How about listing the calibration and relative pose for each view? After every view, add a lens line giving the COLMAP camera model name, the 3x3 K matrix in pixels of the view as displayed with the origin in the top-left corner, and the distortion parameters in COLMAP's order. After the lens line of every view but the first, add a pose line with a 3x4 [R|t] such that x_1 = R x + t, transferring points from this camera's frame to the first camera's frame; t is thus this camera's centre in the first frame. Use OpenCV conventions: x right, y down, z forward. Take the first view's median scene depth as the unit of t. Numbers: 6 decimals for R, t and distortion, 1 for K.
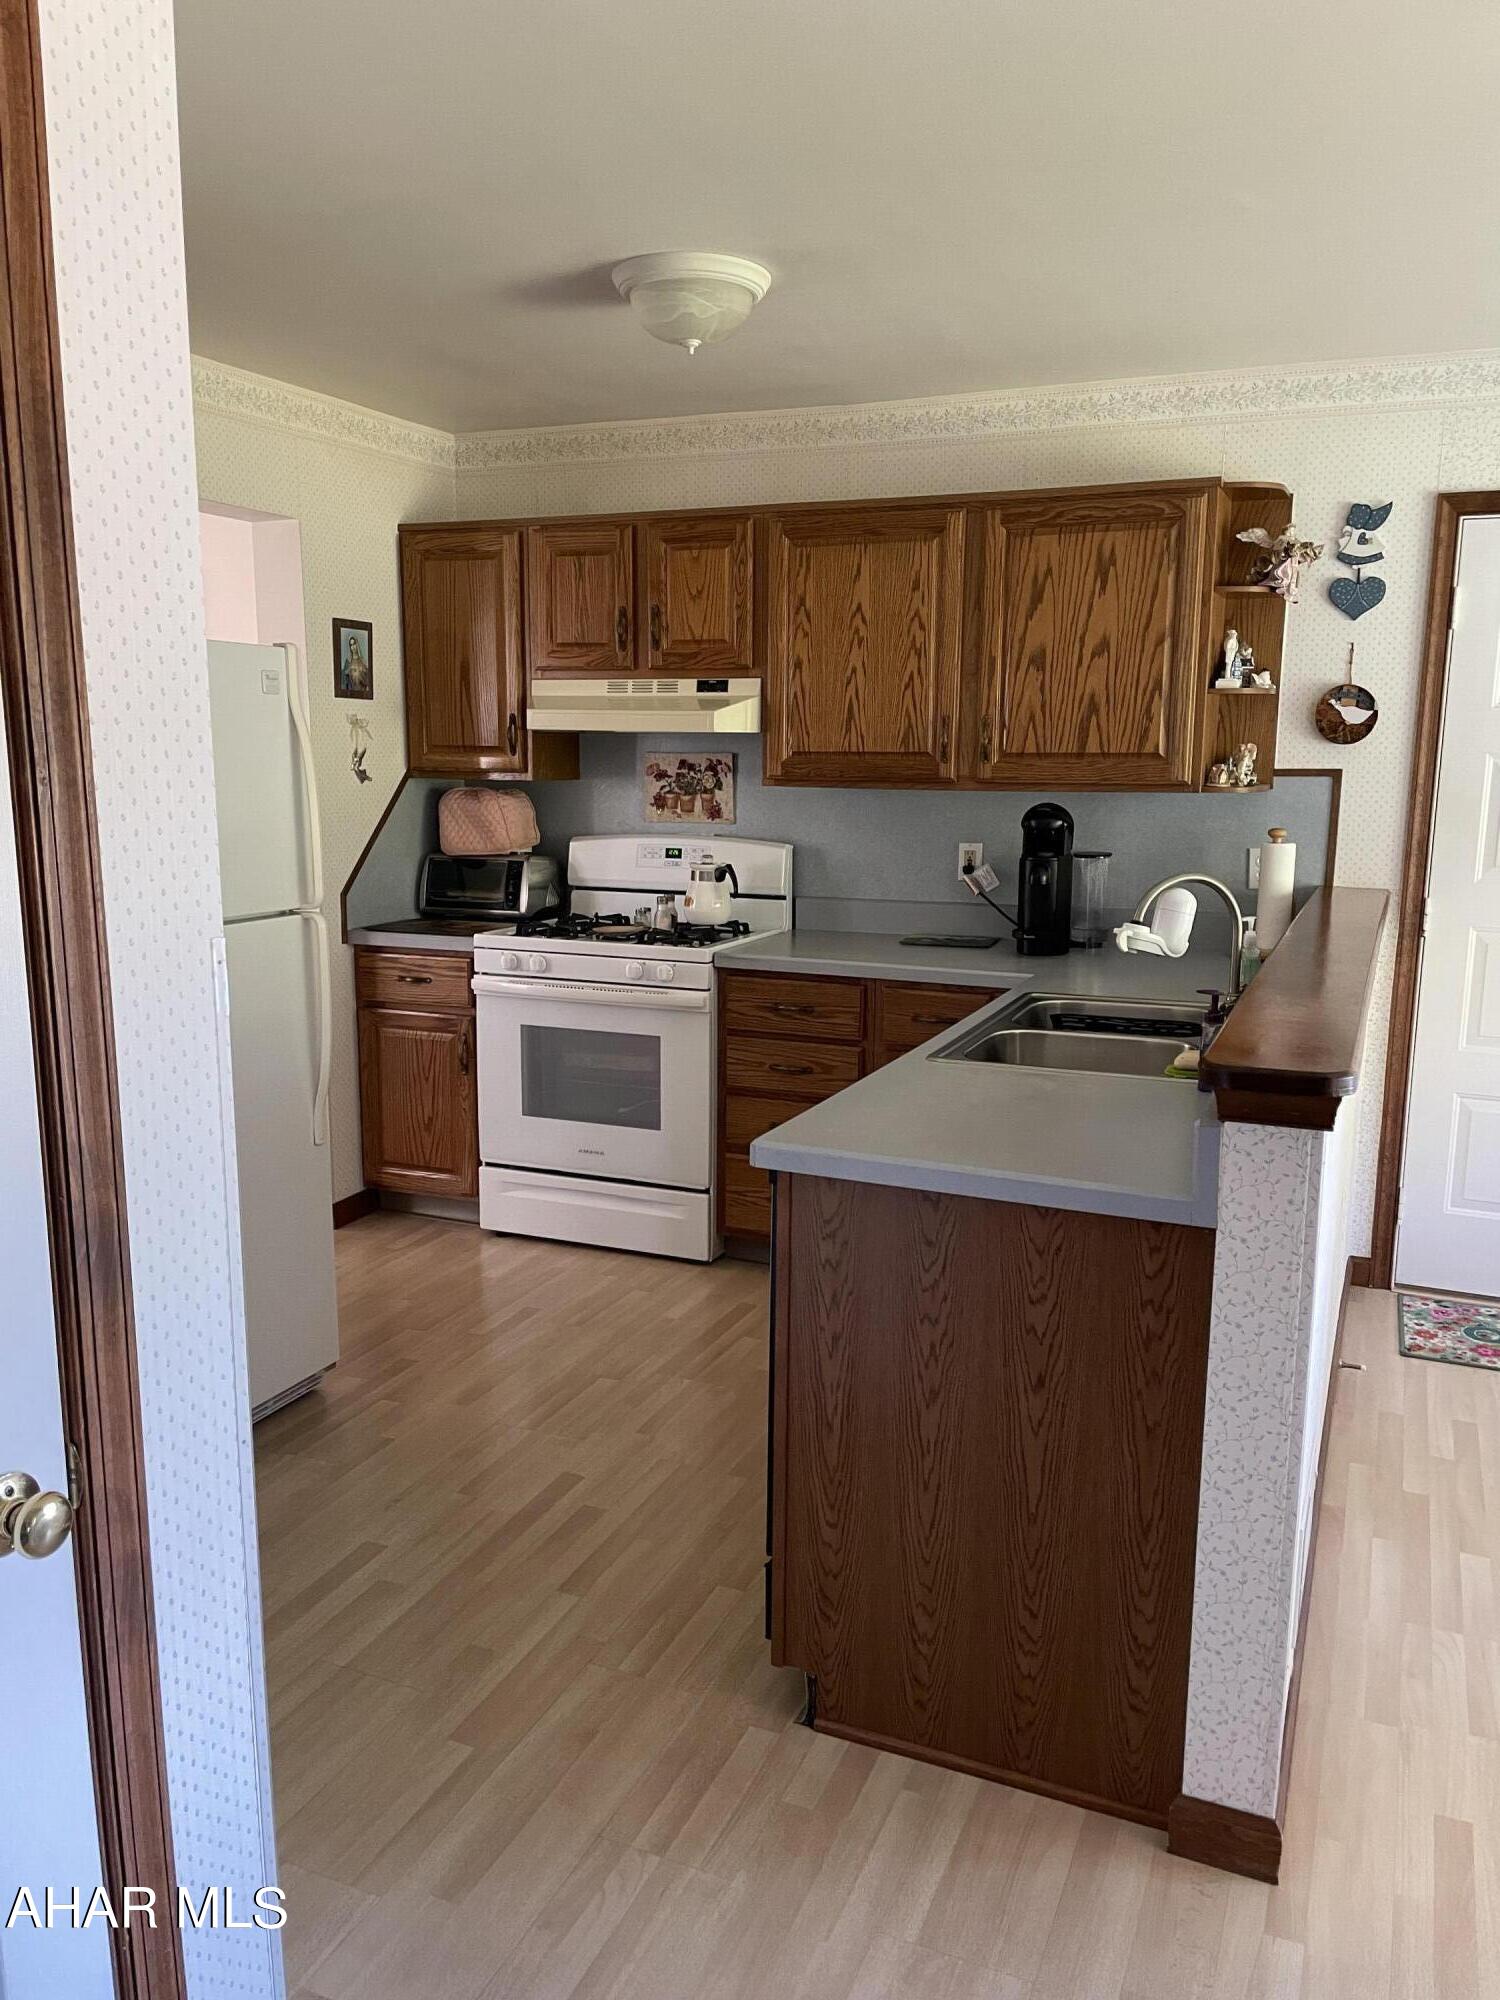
lens RADIAL K [[1522.9, 0, 750.1], [0, 1522.9, 1006.3], [0, 0, 1]] dist [0.068155, -0.091570]
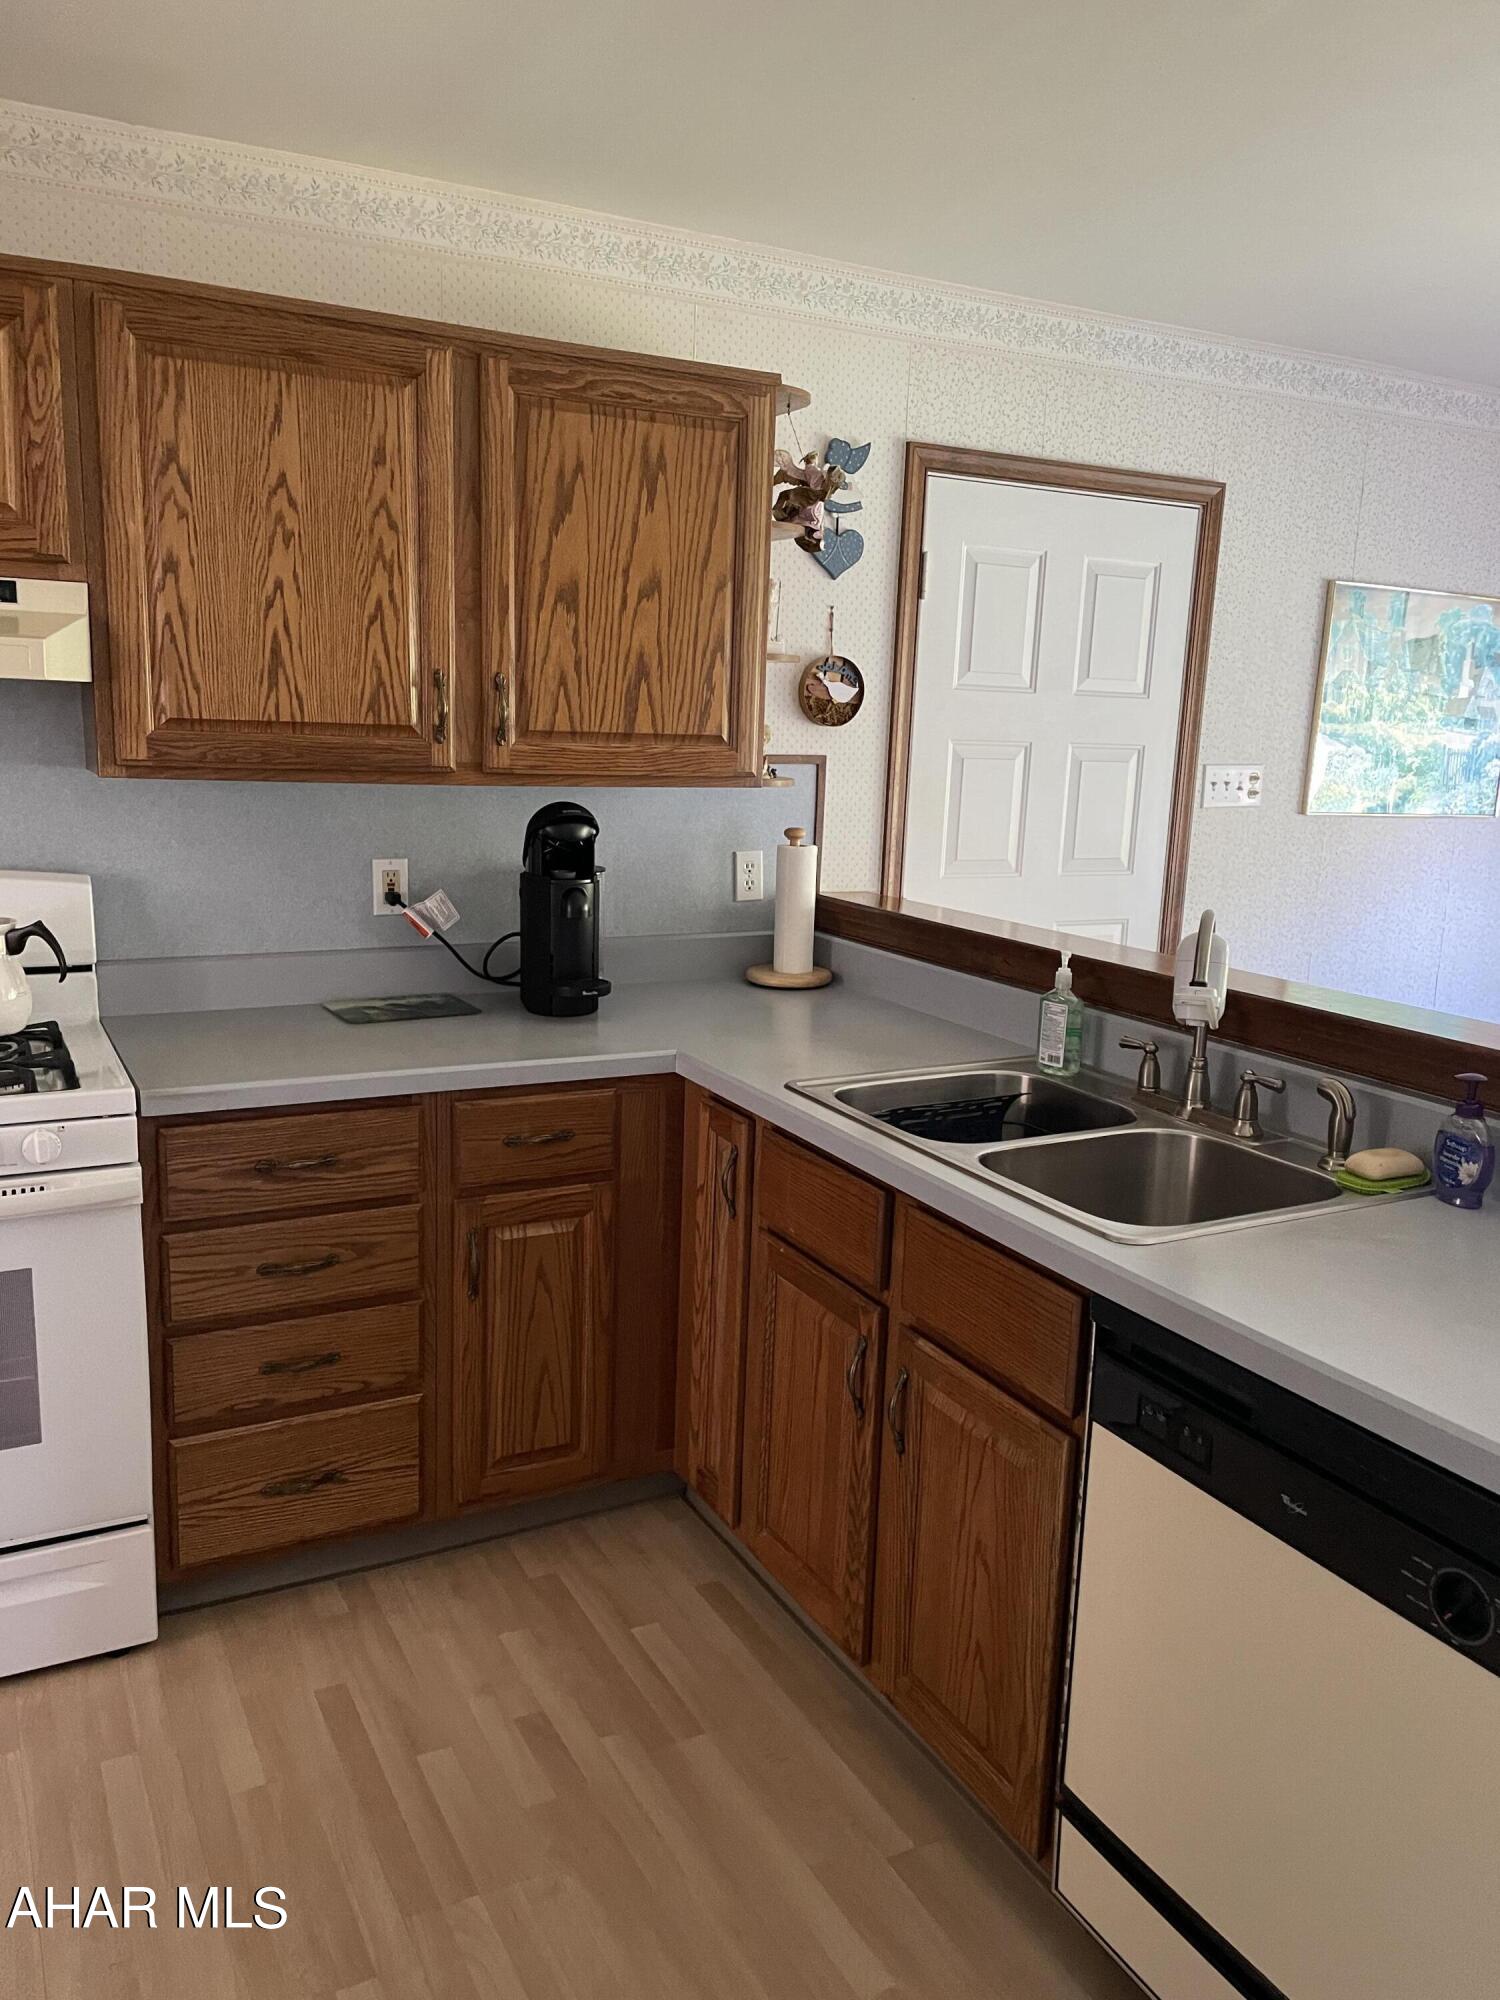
lens RADIAL K [[1522.9, 0, 760.1], [0, 1522.9, 1016.4], [0, 0, 1]] dist [0.068155, -0.091570]
pose [[0.622585, -0.135412, 0.770748, -0.295913], [0.104077, 0.990493, 0.089950, -0.085787], [-0.775601, 0.024215, 0.630759, 0.469976]]
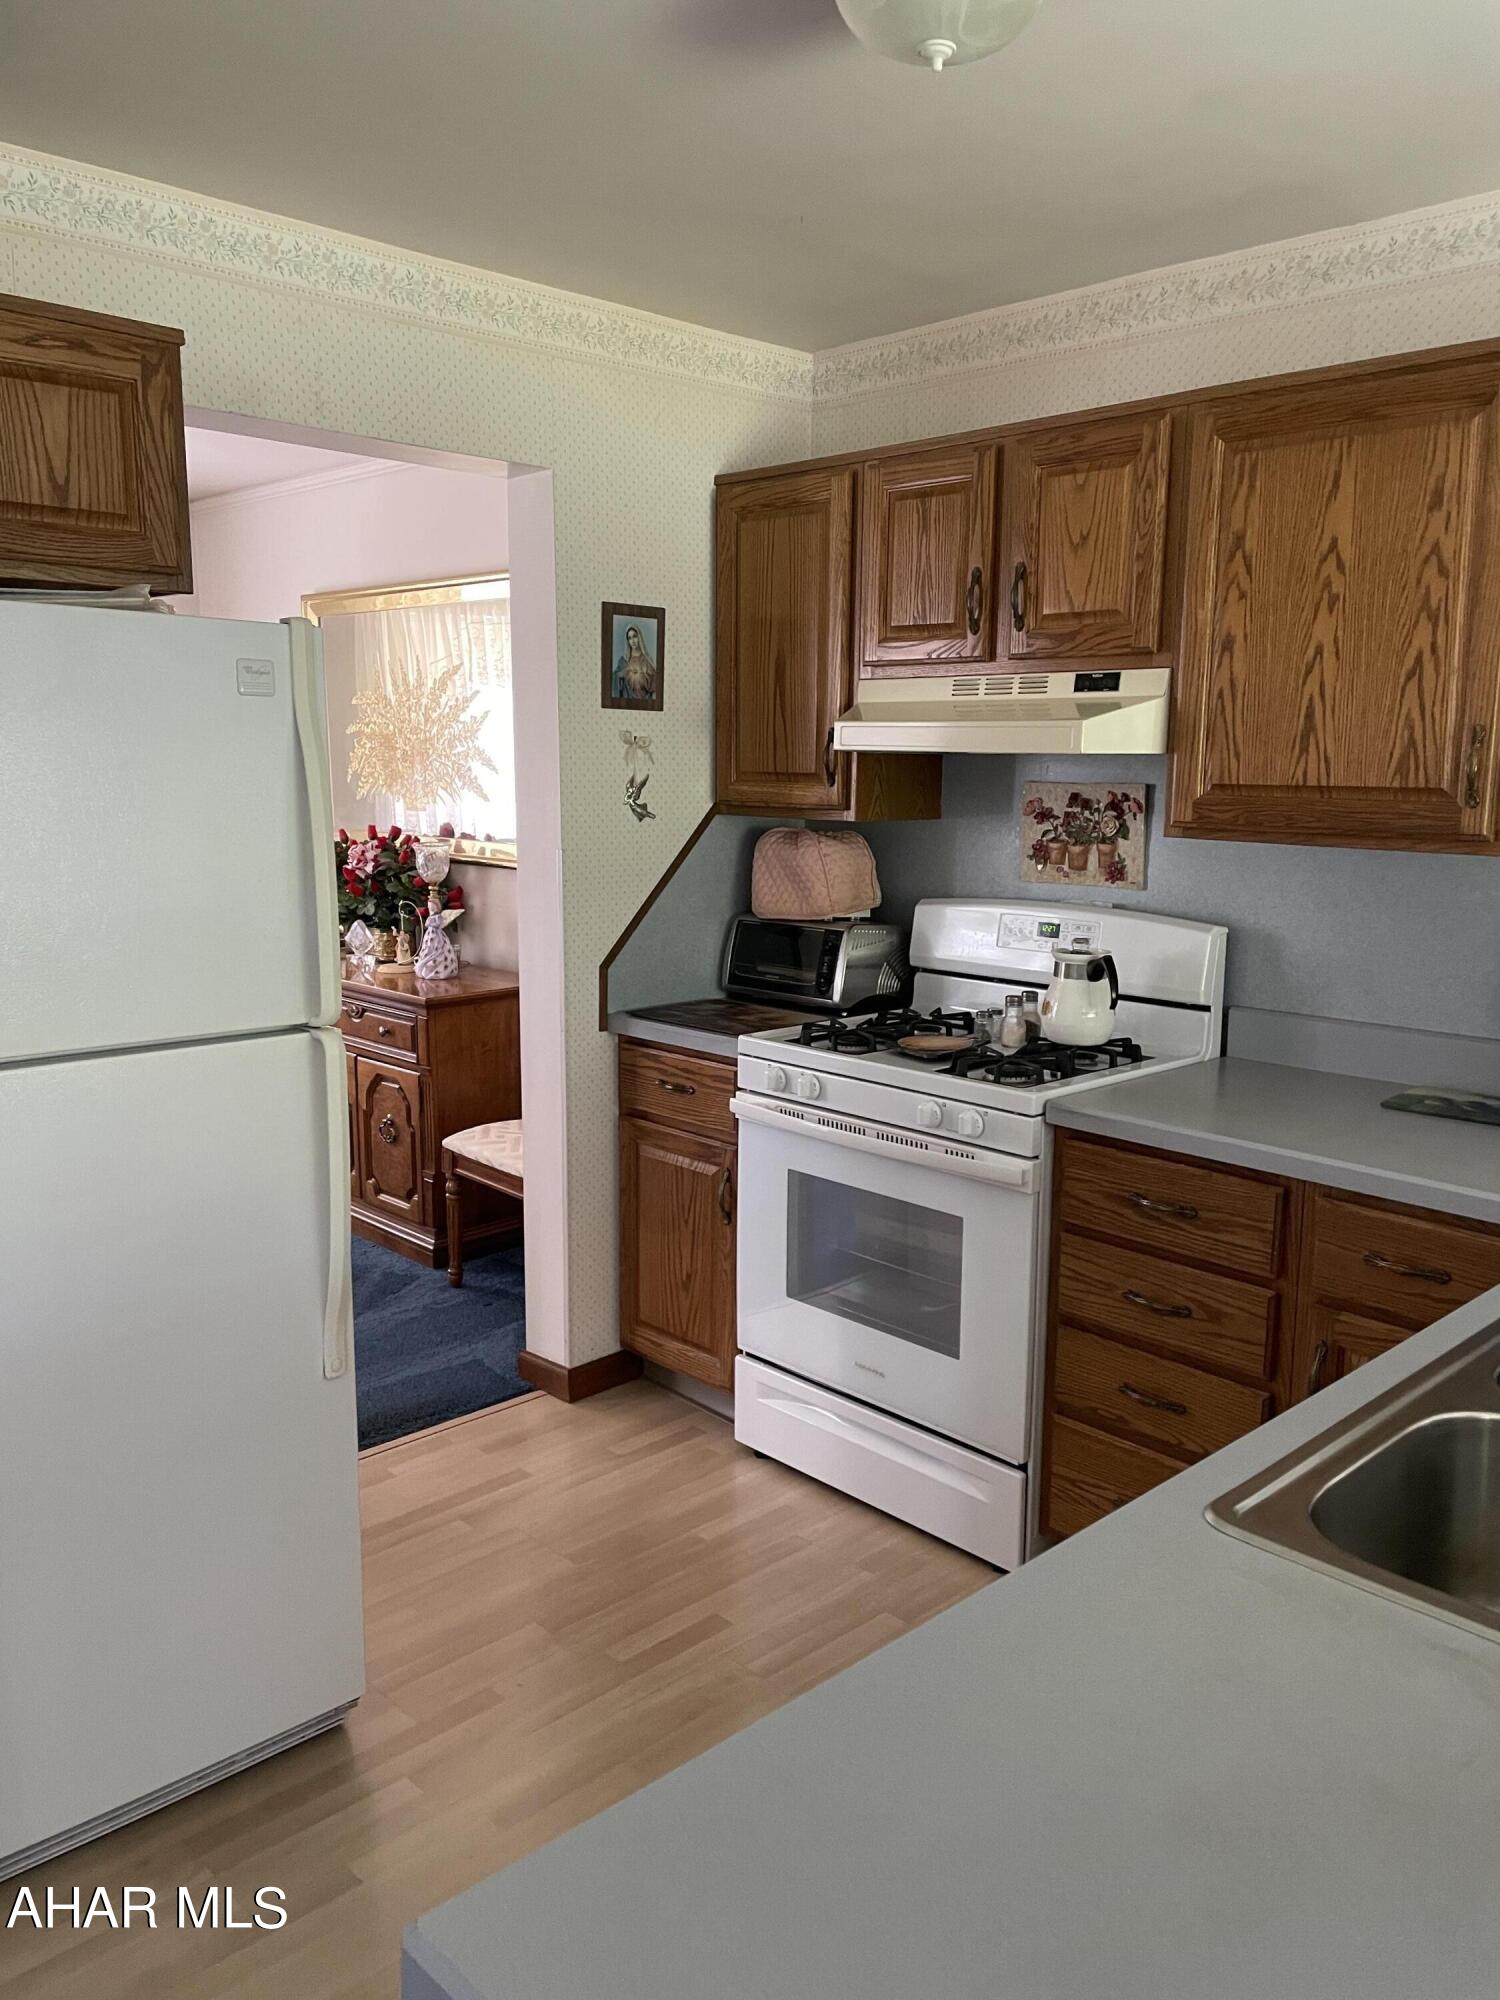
lens RADIAL K [[1522.9, 0, 759.9], [0, 1522.9, 1010.0], [0, 0, 1]] dist [0.068155, -0.091570]
pose [[0.923298, 0.066237, -0.378330, 0.101154], [-0.068762, 0.997610, 0.006849, -0.067432], [0.377879, 0.019691, 0.925646, 0.356396]]
